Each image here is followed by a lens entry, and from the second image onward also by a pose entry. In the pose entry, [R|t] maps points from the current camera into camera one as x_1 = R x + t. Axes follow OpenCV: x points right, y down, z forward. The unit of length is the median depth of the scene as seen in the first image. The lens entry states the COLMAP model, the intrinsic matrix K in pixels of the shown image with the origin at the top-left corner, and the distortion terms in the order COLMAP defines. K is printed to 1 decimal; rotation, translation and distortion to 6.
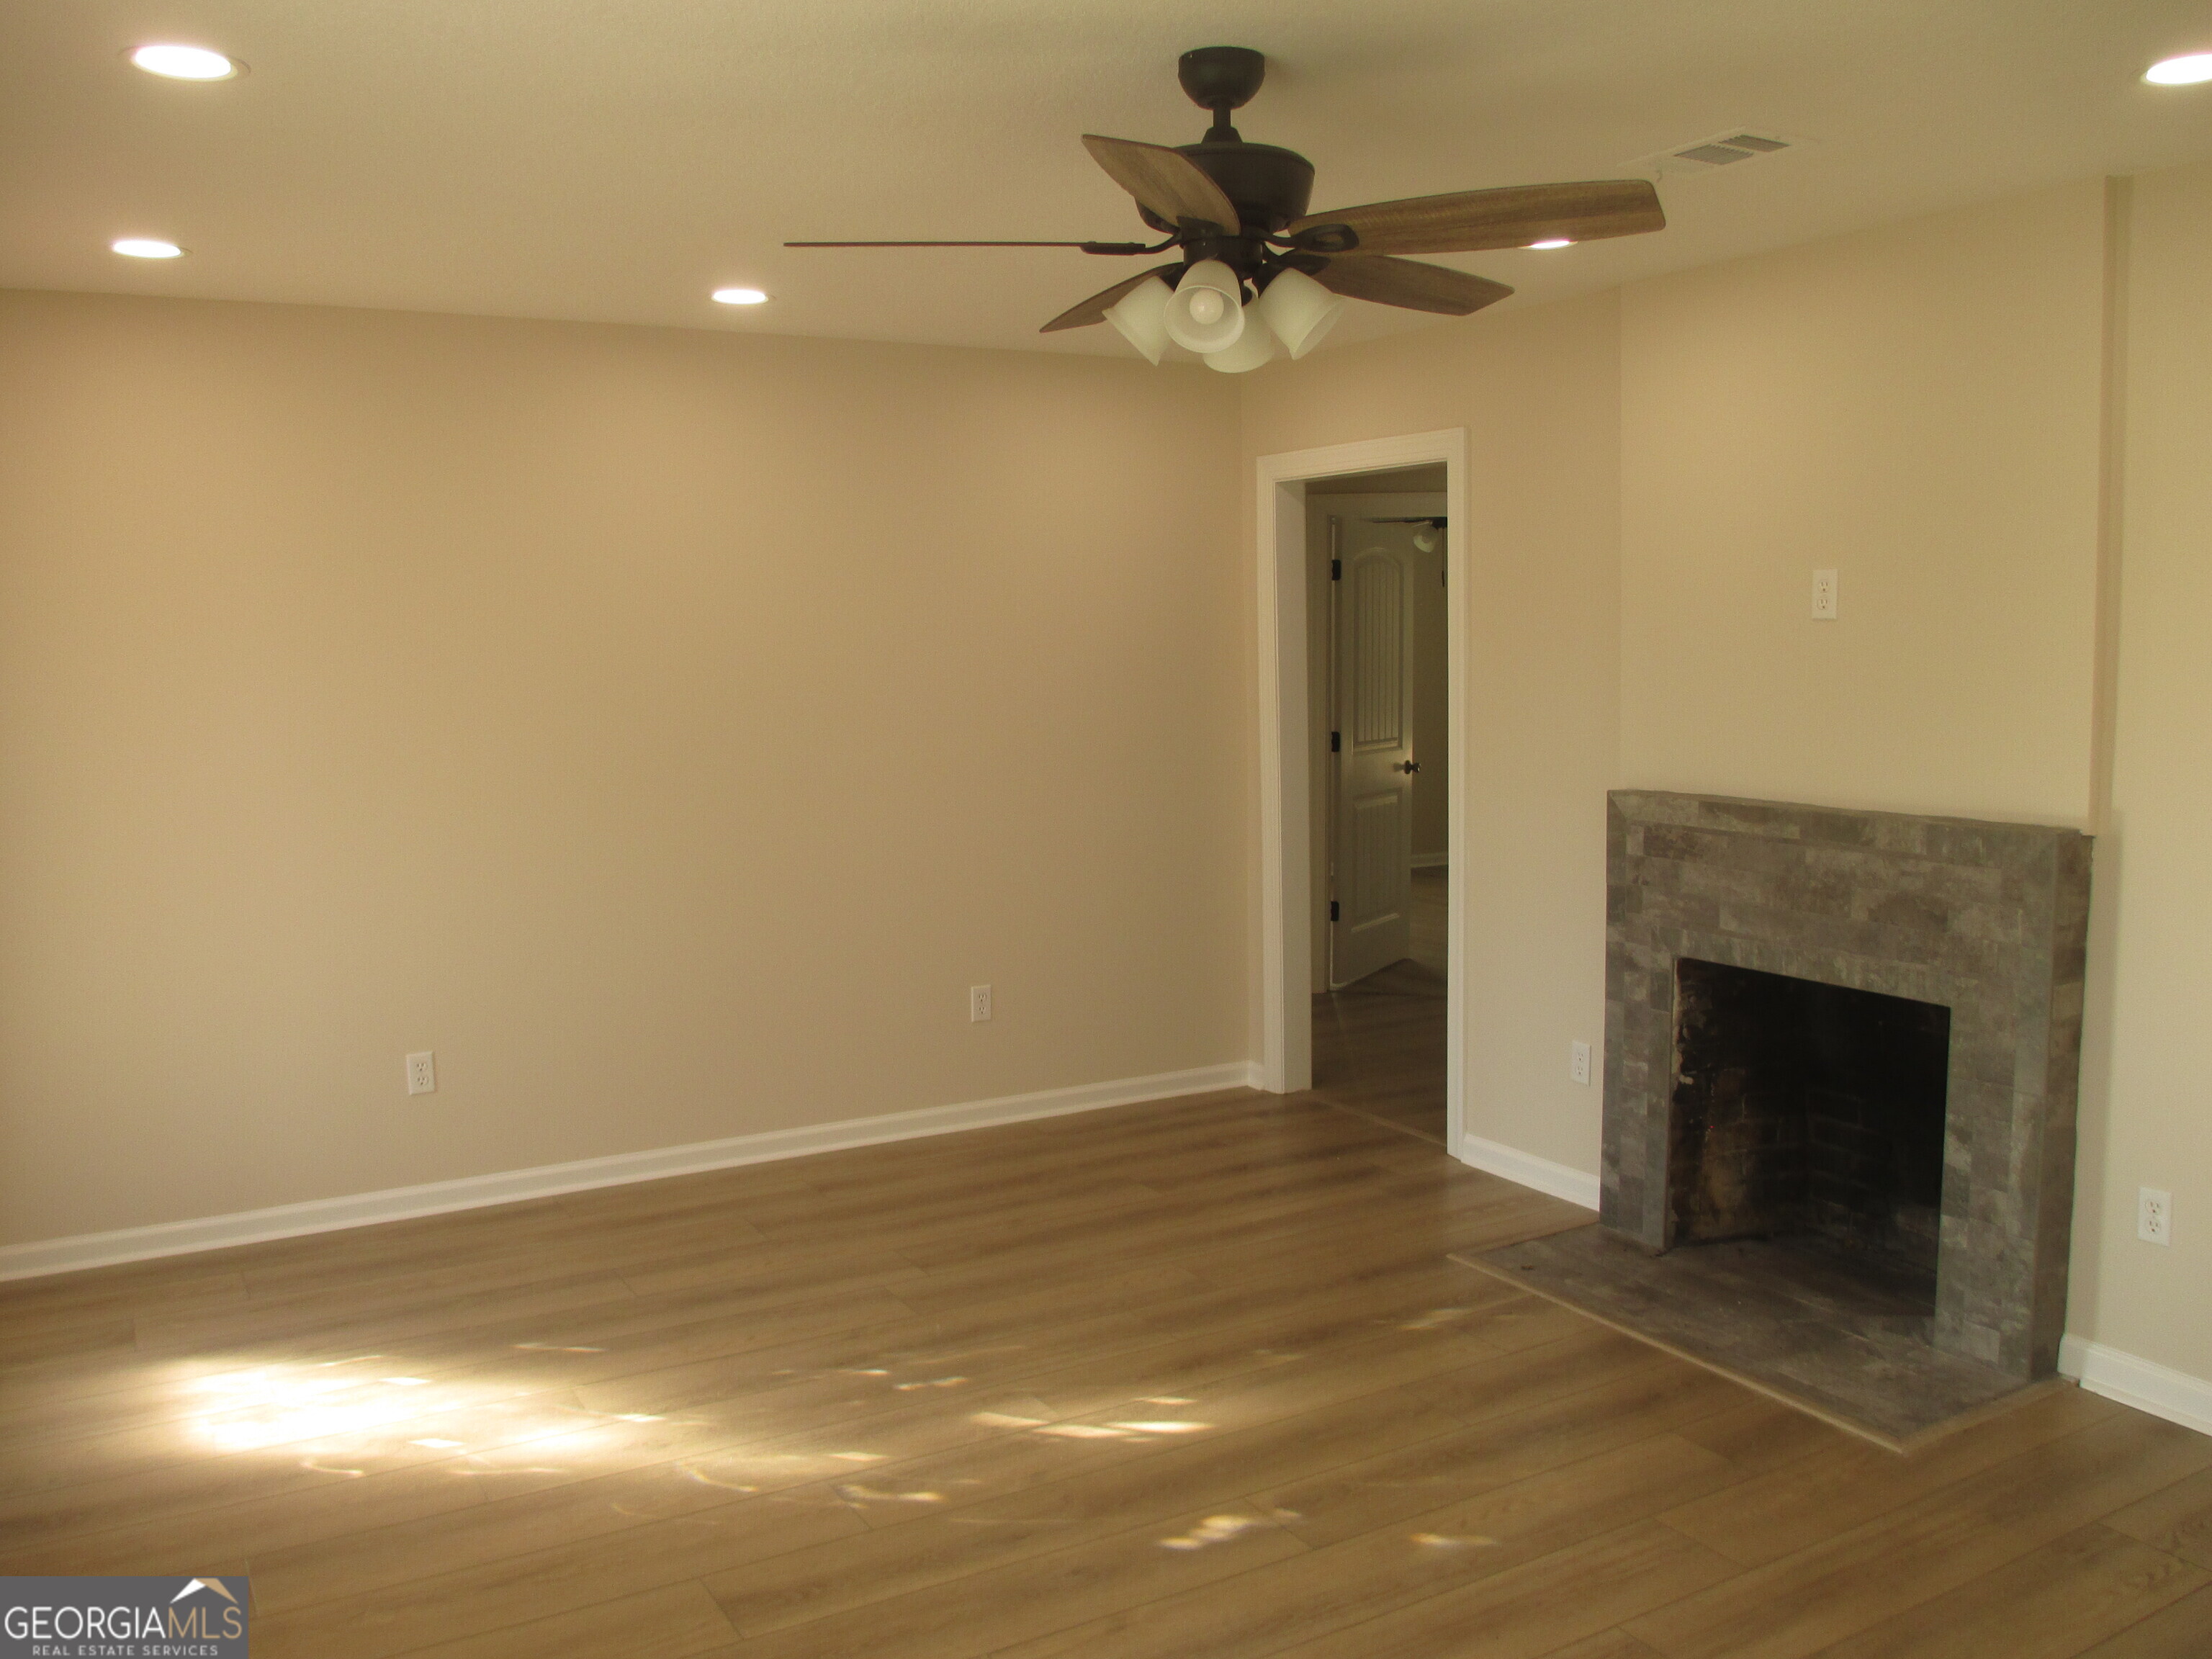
lens RADIAL K [[1788.1, 0, 1106.0], [0, 1788.1, 829.5], [0, 0, 1]] dist [-0.003323, -0.002034]
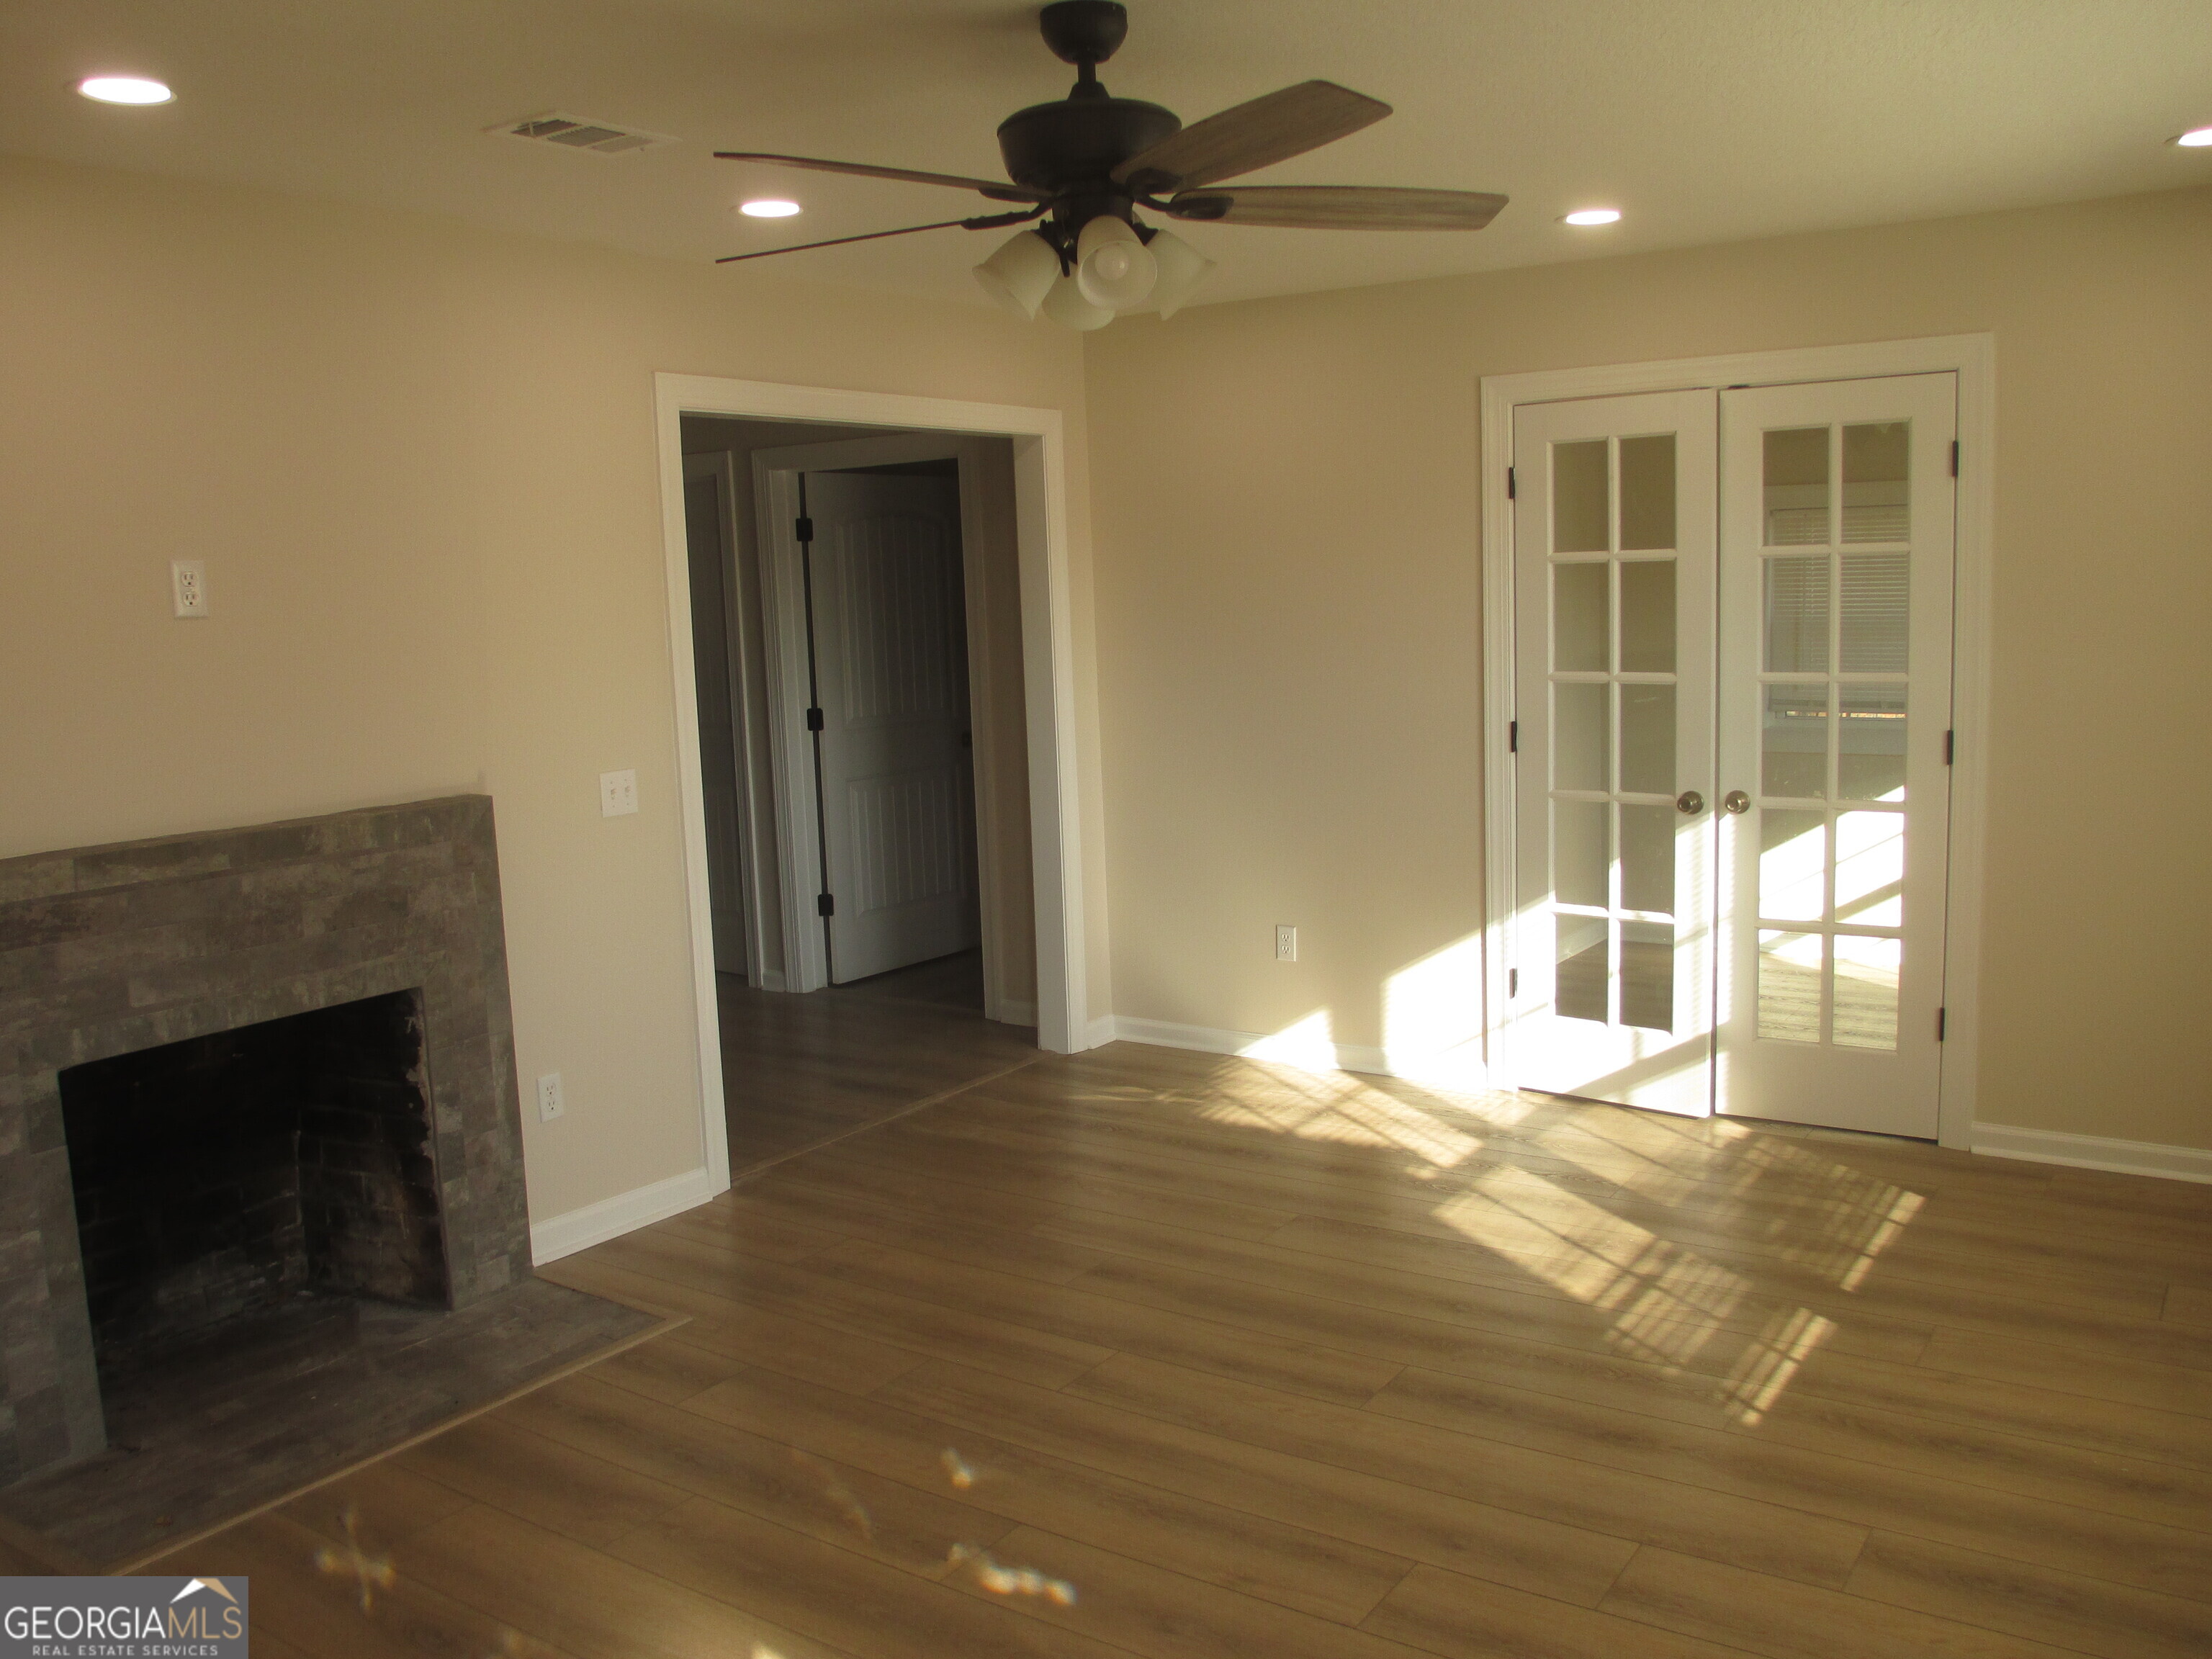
lens RADIAL K [[1813.2, 0, 1106.0], [0, 1813.2, 829.5], [0, 0, 1]] dist [-0.098842, 0.052117]
pose [[-0.405503, -0.100076, 0.908599, -0.592173], [0.139880, 0.975488, 0.169871, -0.104442], [-0.903328, 0.195978, -0.381565, 0.977617]]
